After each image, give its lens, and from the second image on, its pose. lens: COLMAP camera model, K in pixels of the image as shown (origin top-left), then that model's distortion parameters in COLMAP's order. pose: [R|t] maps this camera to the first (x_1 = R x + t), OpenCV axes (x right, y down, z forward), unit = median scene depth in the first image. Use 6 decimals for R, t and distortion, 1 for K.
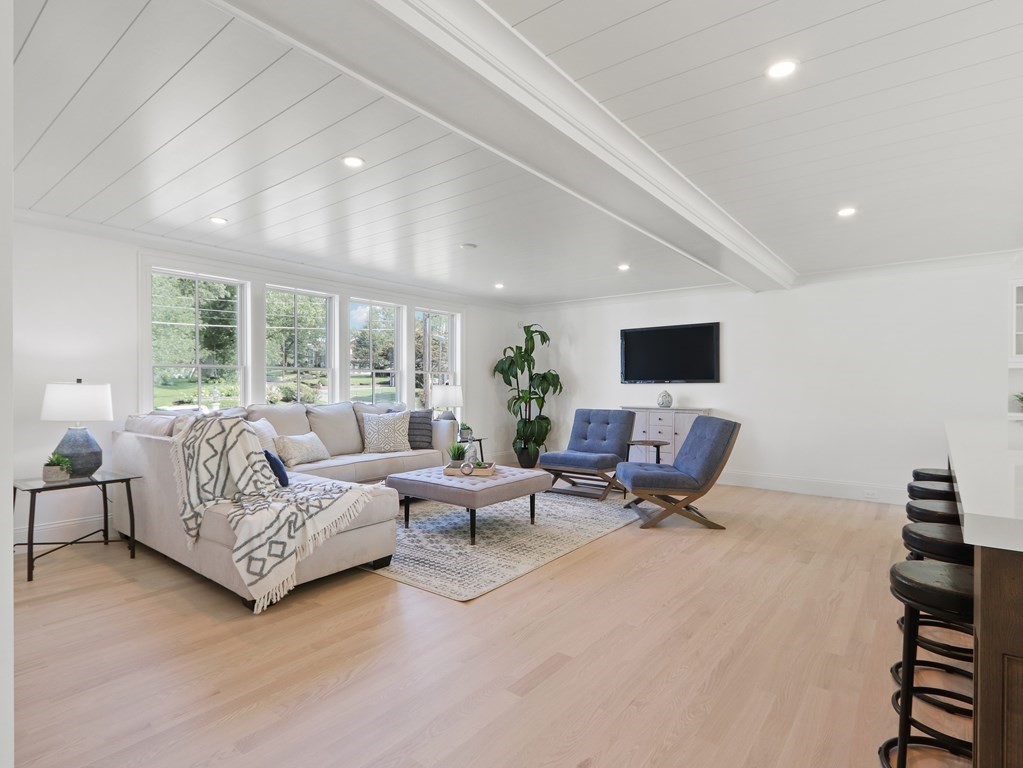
lens RADIAL K [[536.7, 0, 511.5], [0, 536.7, 384.0], [0, 0, 1]] dist [0.002477, -0.000272]
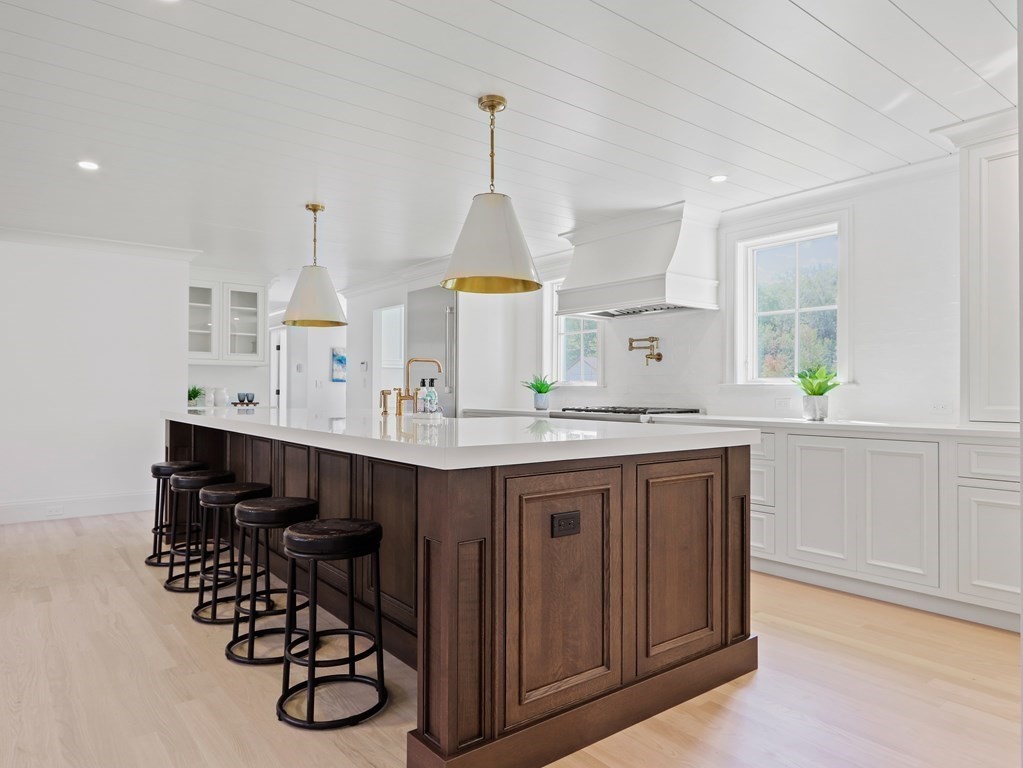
lens RADIAL K [[664.7, 0, 496.8], [0, 664.7, 383.2], [0, 0, 1]] dist [-0.005637, -0.002997]
pose [[0.243903, 0.010376, 0.969744, -0.282294], [-0.004681, 0.999944, -0.009522, 0.029687], [-0.969788, -0.002217, 0.243938, 0.167887]]
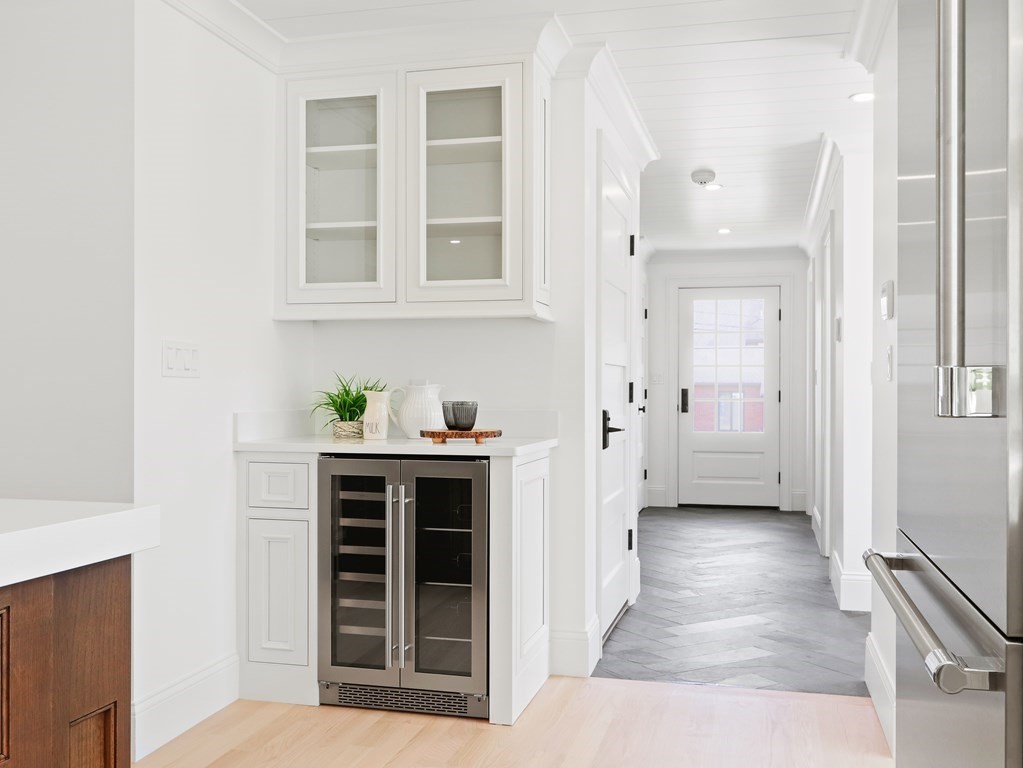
lens RADIAL K [[986.1, 0, 511.5], [0, 986.1, 384.0], [0, 0, 1]] dist [0.004742, -0.001800]
pose [[0.912763, 0.002179, 0.408484, 1.368299], [-0.000878, 0.999994, -0.003373, 0.029870], [-0.408489, 0.002720, 0.912759, 0.554321]]
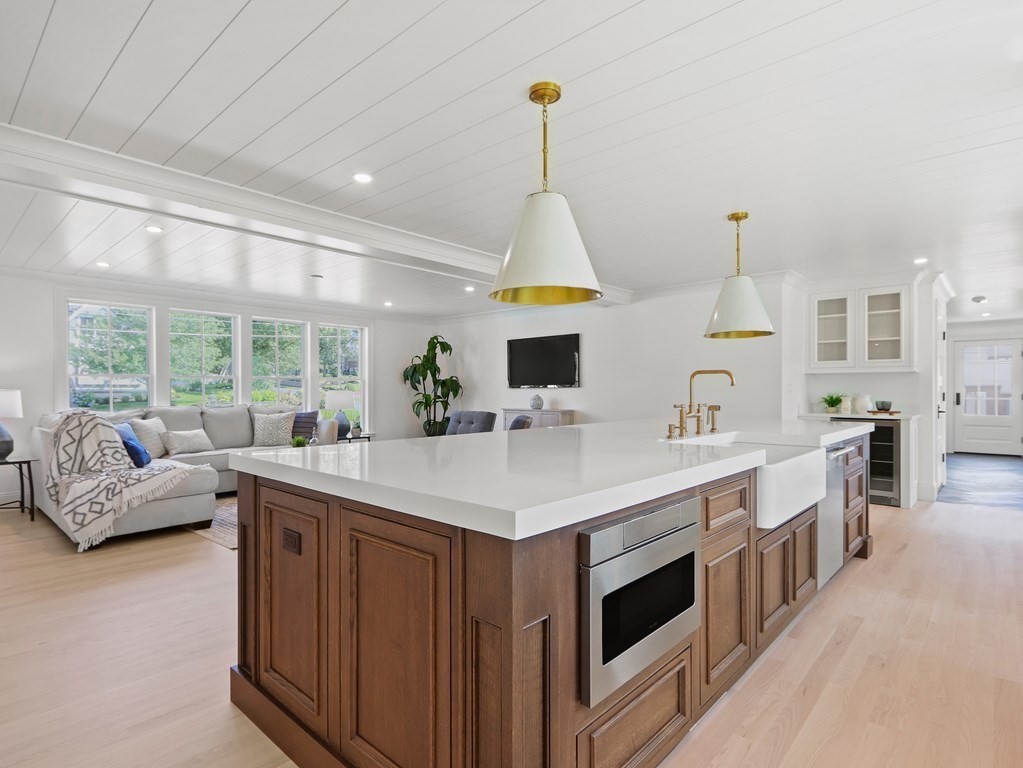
lens RADIAL K [[542.0, 0, 506.9], [0, 542.0, 389.3], [0, 0, 1]] dist [-0.000588, -0.001111]
pose [[0.997673, -0.003562, -0.068089, 0.637418], [0.003632, 0.999993, 0.000905, 0.000670], [0.068085, -0.001150, 0.997679, -0.295891]]
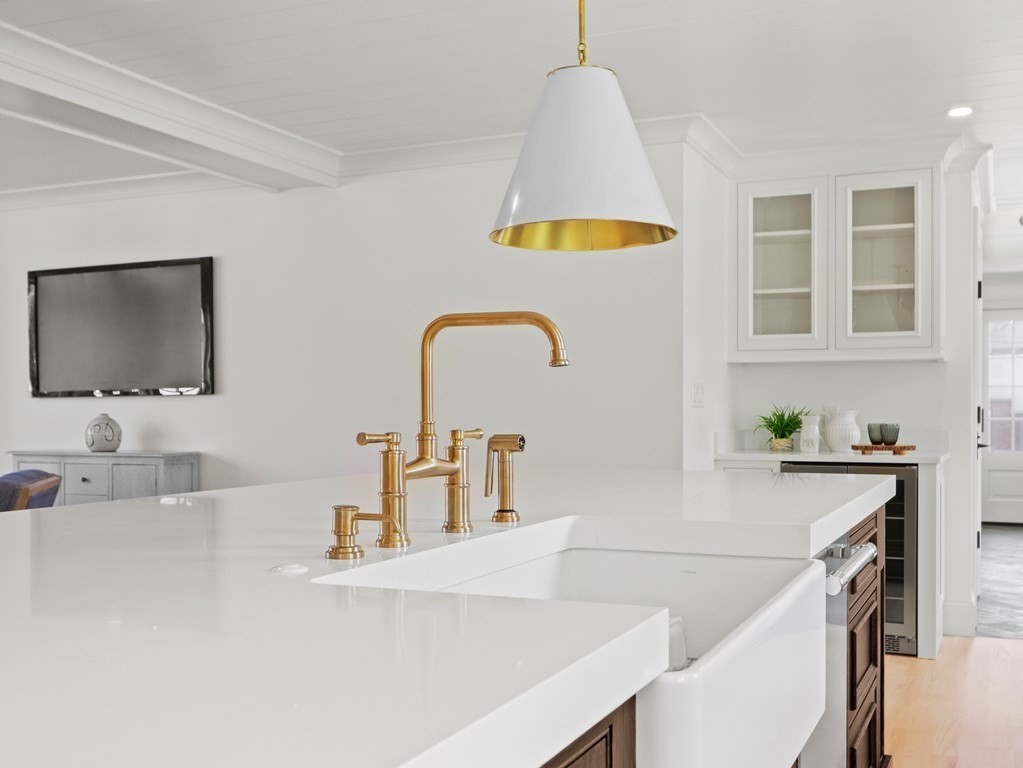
lens RADIAL K [[1122.4, 0, 510.3], [0, 1122.4, 412.2], [0, 0, 1]] dist [-0.000251, 0.022259]
pose [[0.966127, -0.005889, 0.258001, 0.783481], [0.004351, 0.999969, 0.006529, 0.015184], [-0.258032, -0.005185, 0.966122, 0.096542]]
